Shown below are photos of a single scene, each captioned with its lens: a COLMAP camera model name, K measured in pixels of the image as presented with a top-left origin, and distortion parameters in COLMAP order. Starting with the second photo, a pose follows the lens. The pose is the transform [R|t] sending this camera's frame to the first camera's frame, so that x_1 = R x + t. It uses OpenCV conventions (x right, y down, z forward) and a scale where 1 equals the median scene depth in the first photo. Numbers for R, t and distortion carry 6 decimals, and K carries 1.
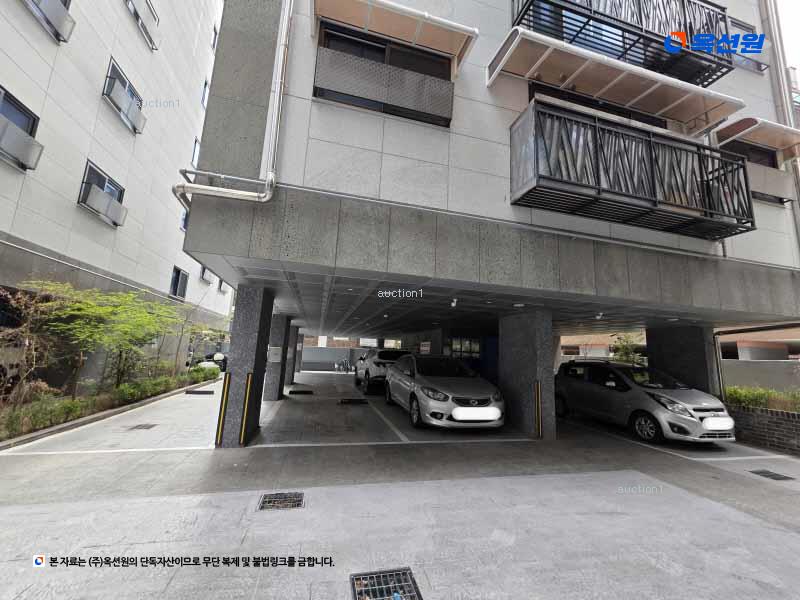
lens RADIAL K [[317.7, 0, 401.0], [0, 317.7, 298.2], [0, 0, 1]] dist [0.000804, 0.000271]
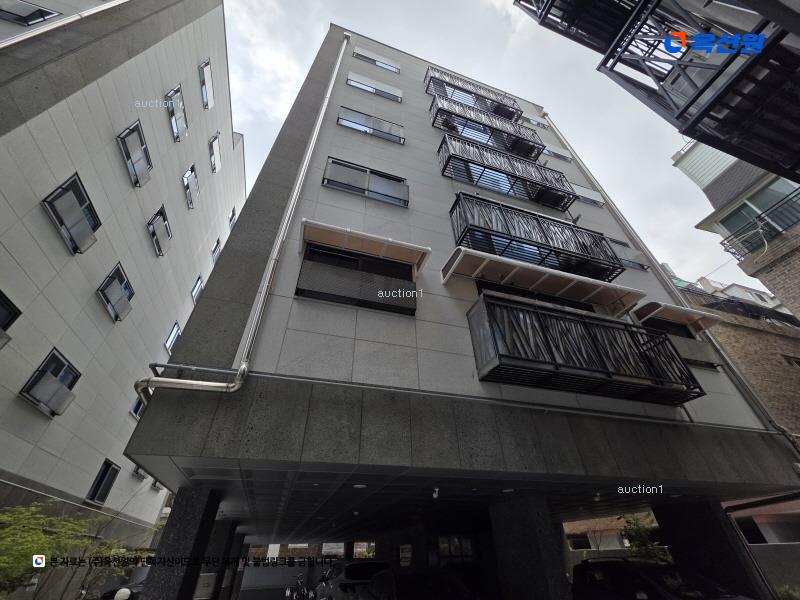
lens RADIAL K [[317.9, 0, 400.0], [0, 317.9, 300.0], [0, 0, 1]] dist [0.000965, 0.000306]
pose [[0.995774, -0.014116, 0.090751, -0.002588], [0.056755, 0.871445, -0.487199, -0.030352], [-0.072207, 0.490290, 0.868563, -0.011961]]
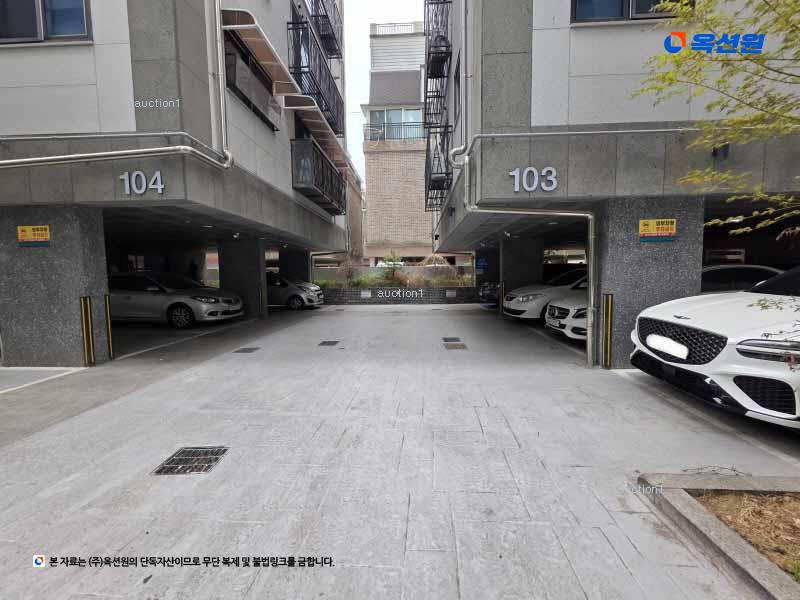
lens RADIAL K [[319.9, 0, 402.8], [0, 319.9, 296.5], [0, 0, 1]] dist [0.001200, 0.000308]
pose [[0.289441, -0.116605, 0.950067, -1.153096], [-0.136565, 0.977368, 0.161561, -0.058074], [-0.947404, -0.176508, 0.266966, -0.190281]]
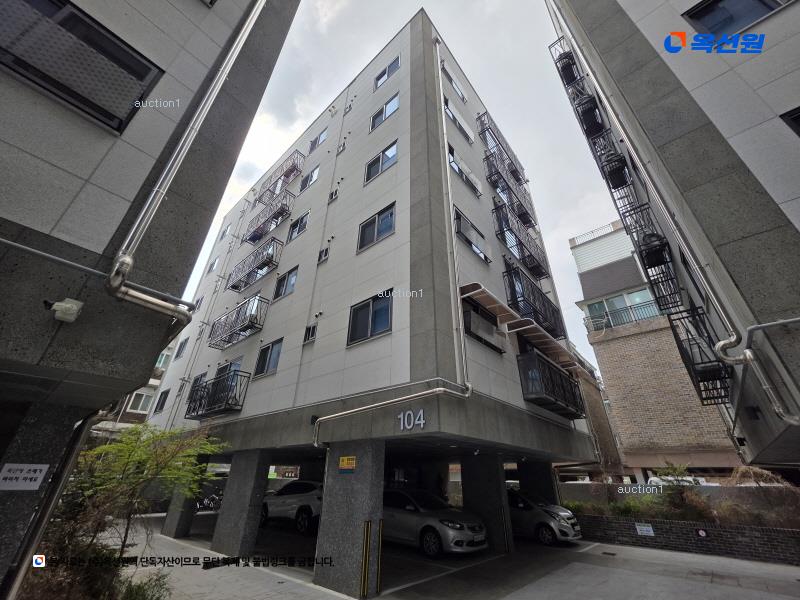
lens RADIAL K [[317.7, 0, 401.0], [0, 317.7, 298.2], [0, 0, 1]] dist [0.000804, 0.000271]
pose [[0.824509, 0.251216, 0.507027, -1.202082], [-0.073156, 0.935850, -0.344721, -0.137494], [-0.561100, 0.247133, 0.789995, -0.203563]]
